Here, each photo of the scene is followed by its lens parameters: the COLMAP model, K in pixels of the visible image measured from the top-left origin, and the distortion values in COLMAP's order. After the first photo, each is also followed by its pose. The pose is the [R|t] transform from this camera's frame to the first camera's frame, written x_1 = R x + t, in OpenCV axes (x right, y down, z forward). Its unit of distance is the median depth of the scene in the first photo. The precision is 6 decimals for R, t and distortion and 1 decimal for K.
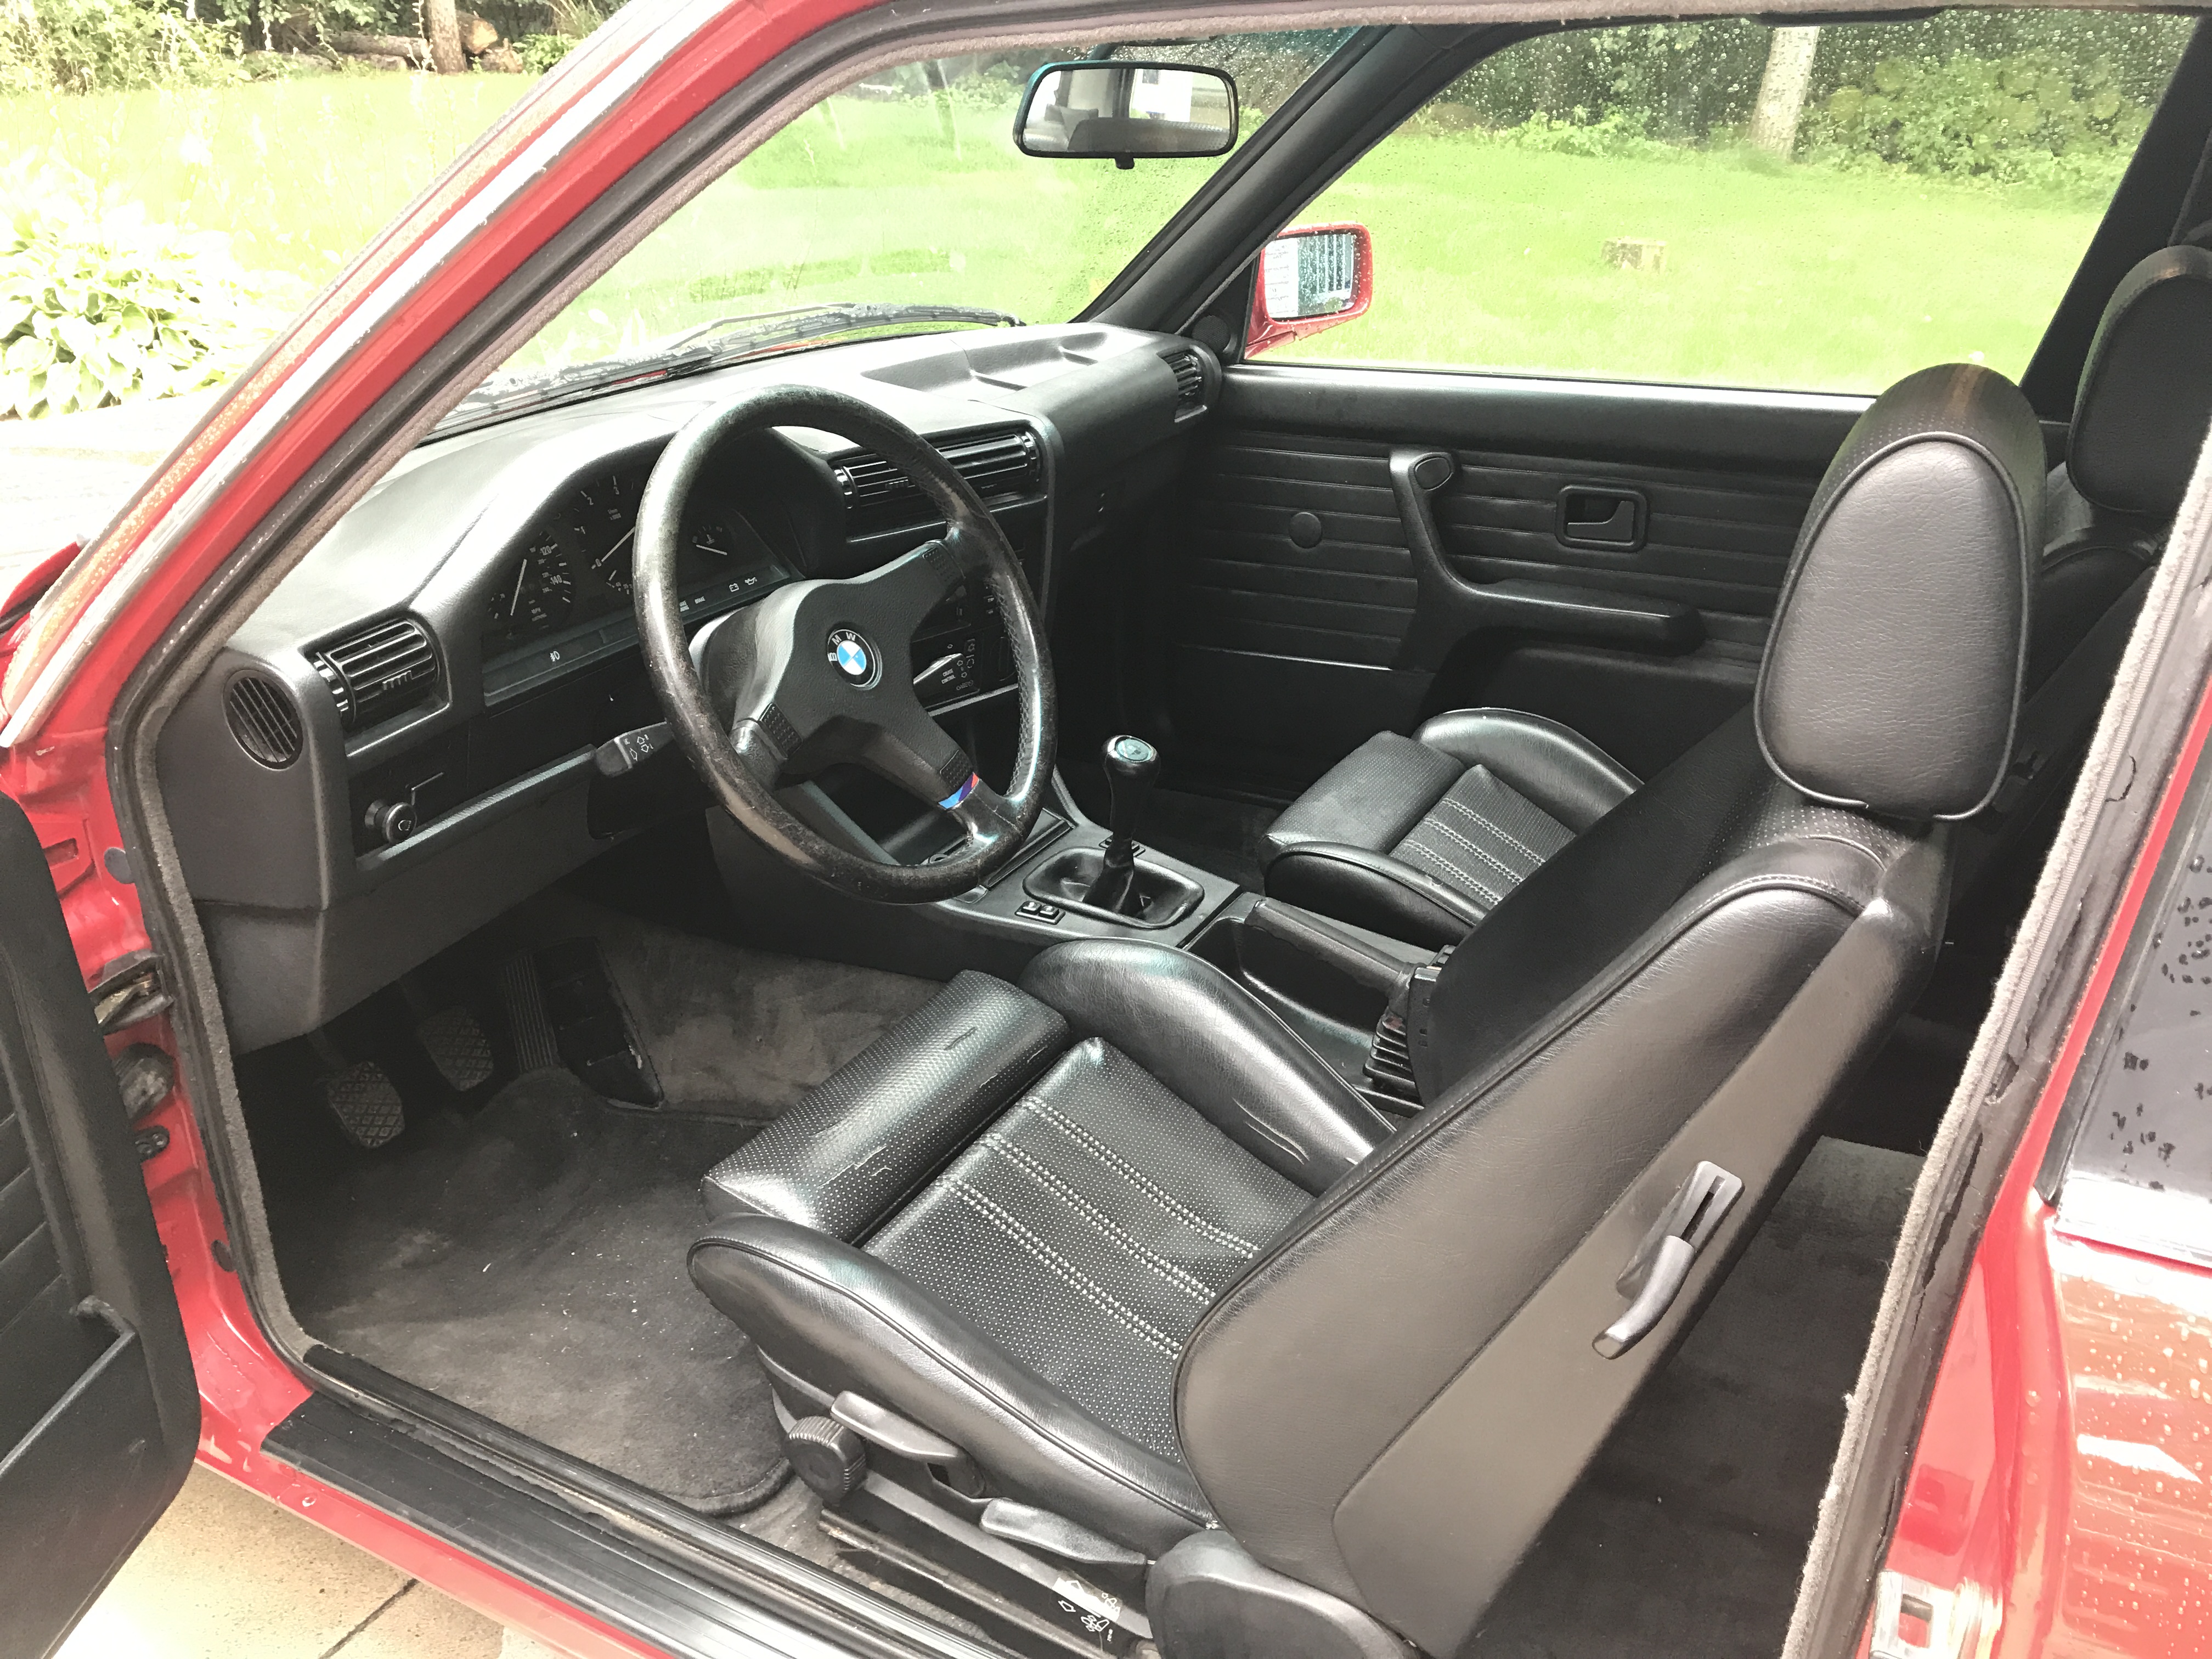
lens RADIAL K [[1801.8, 0, 1106.0], [0, 1801.8, 829.5], [0, 0, 1]] dist [0.001204, -0.000595]
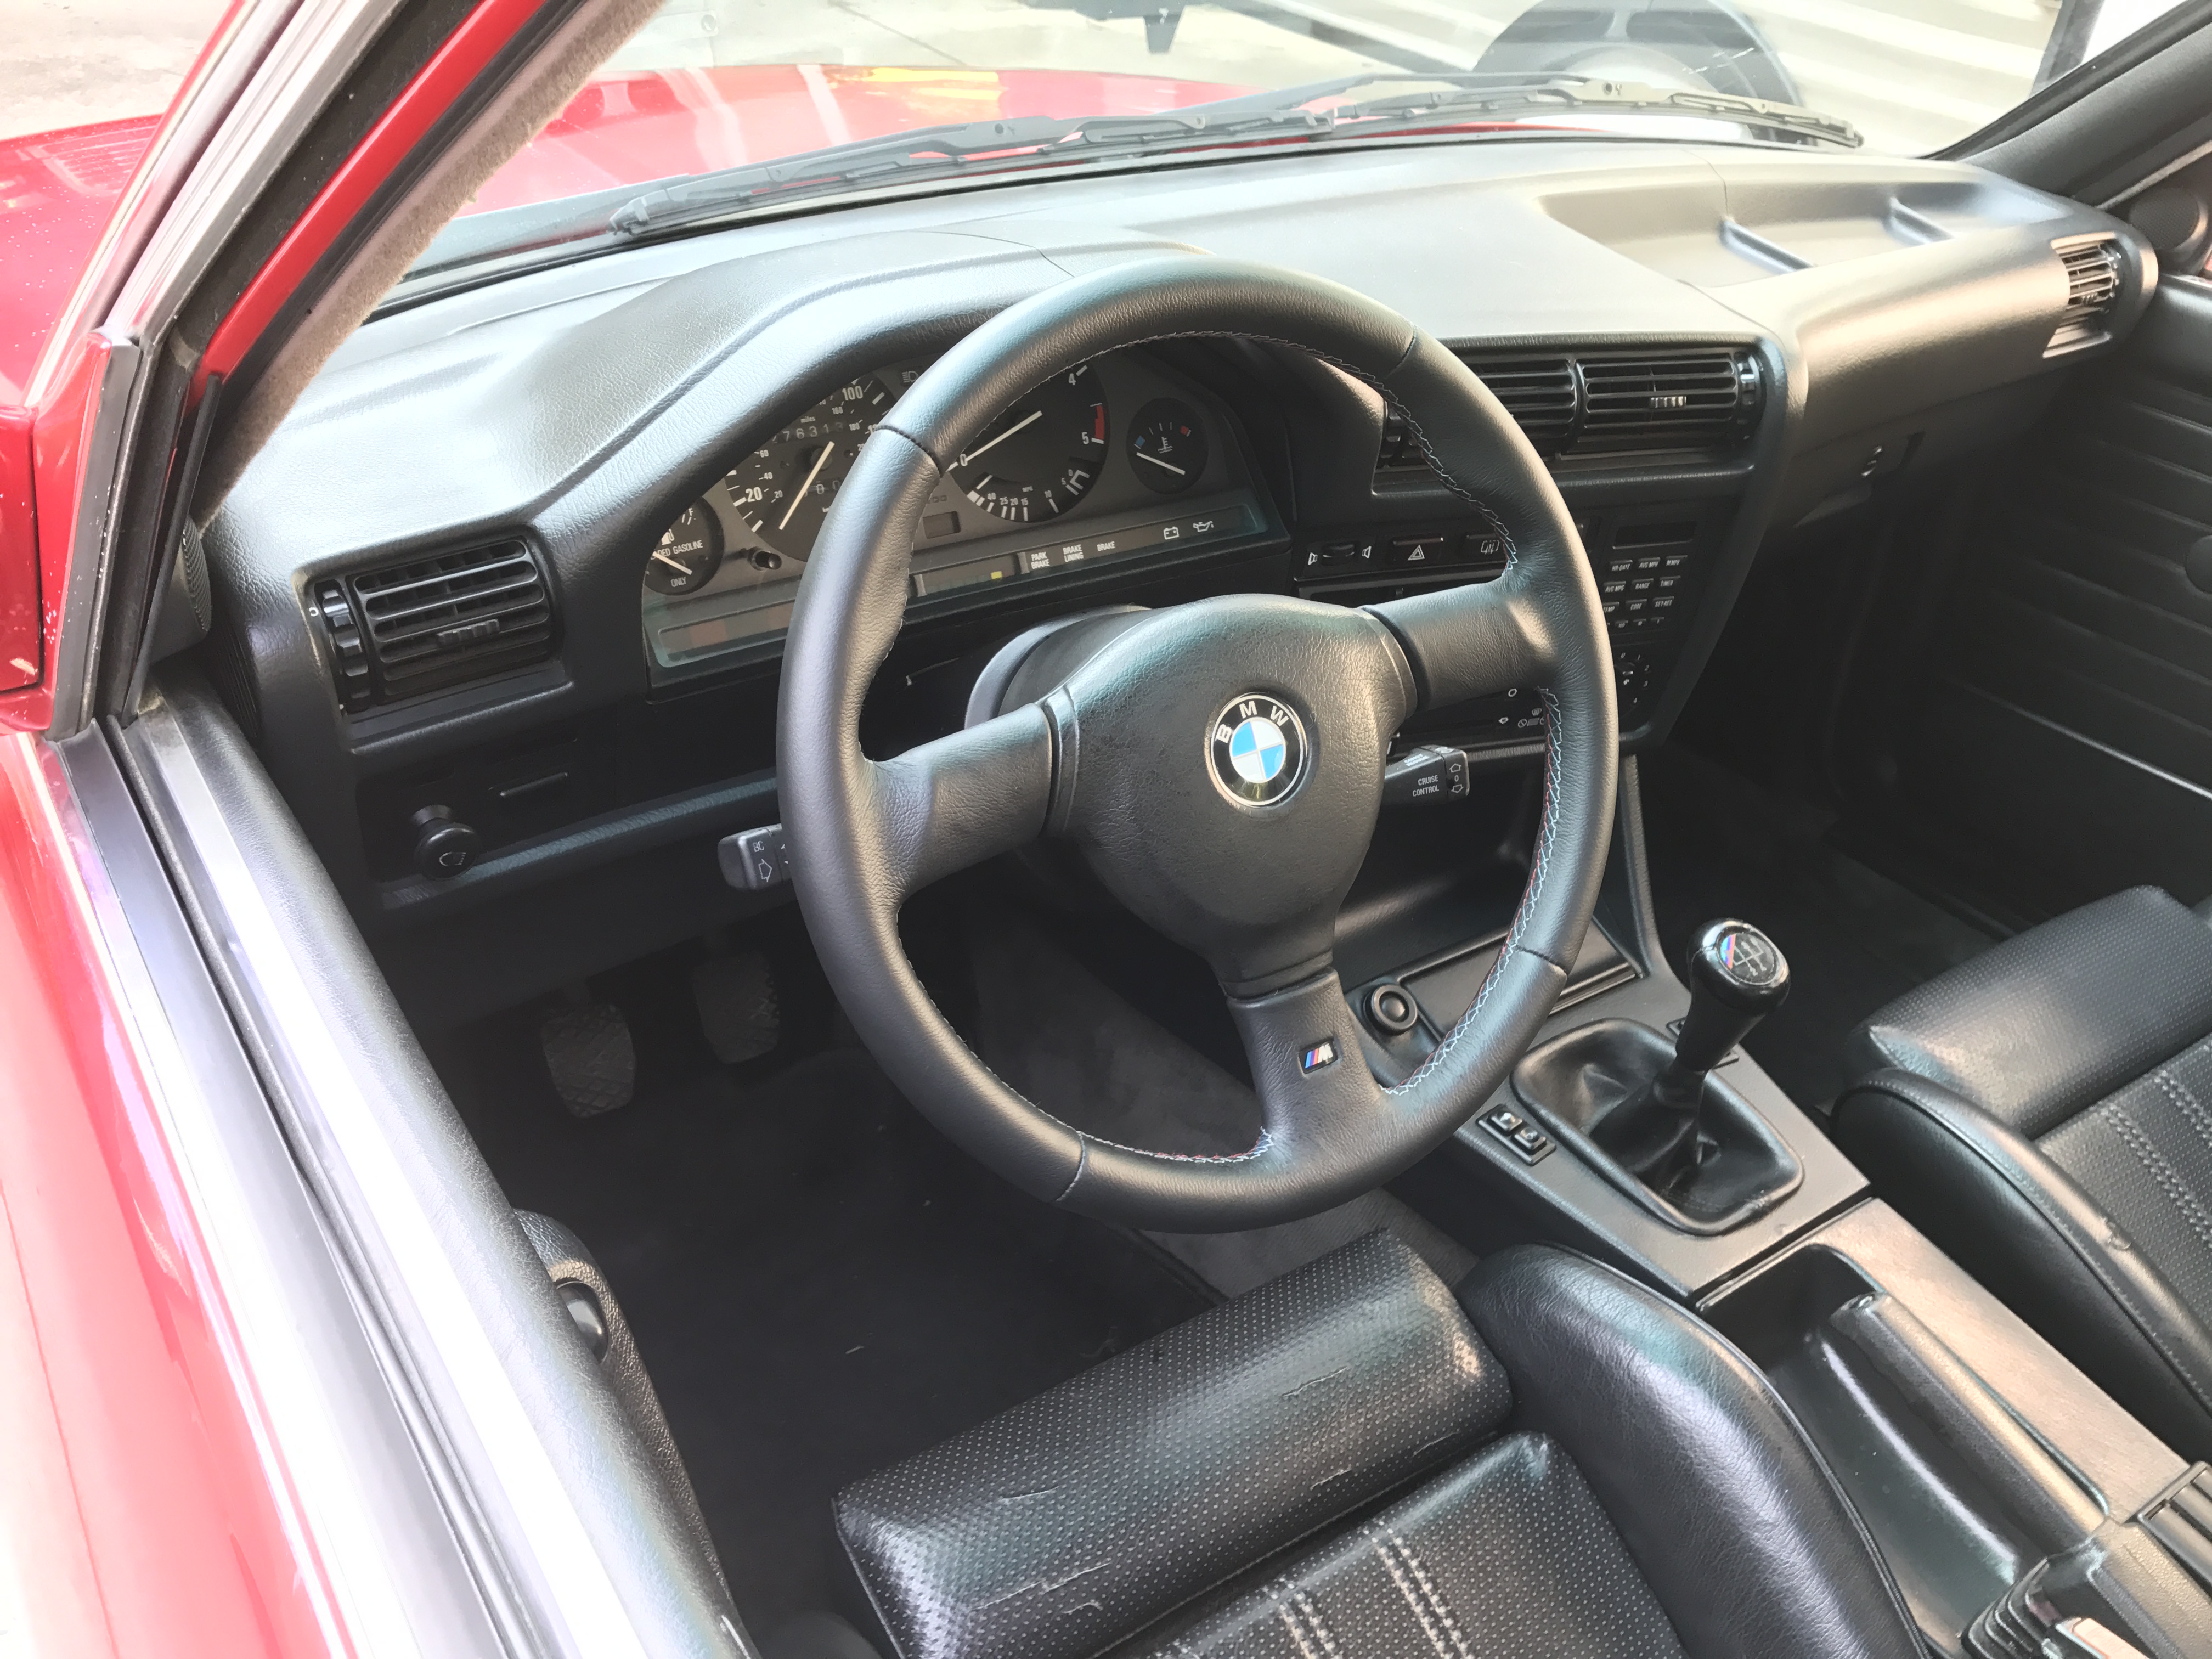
lens RADIAL K [[1801.8, 0, 1106.0], [0, 1801.8, 829.5], [0, 0, 1]] dist [0.001204, -0.000595]
pose [[0.887231, 0.304619, -0.346452, 0.019677], [-0.251915, 0.949050, 0.189325, -0.132382], [0.386472, -0.080698, 0.918764, 0.363442]]
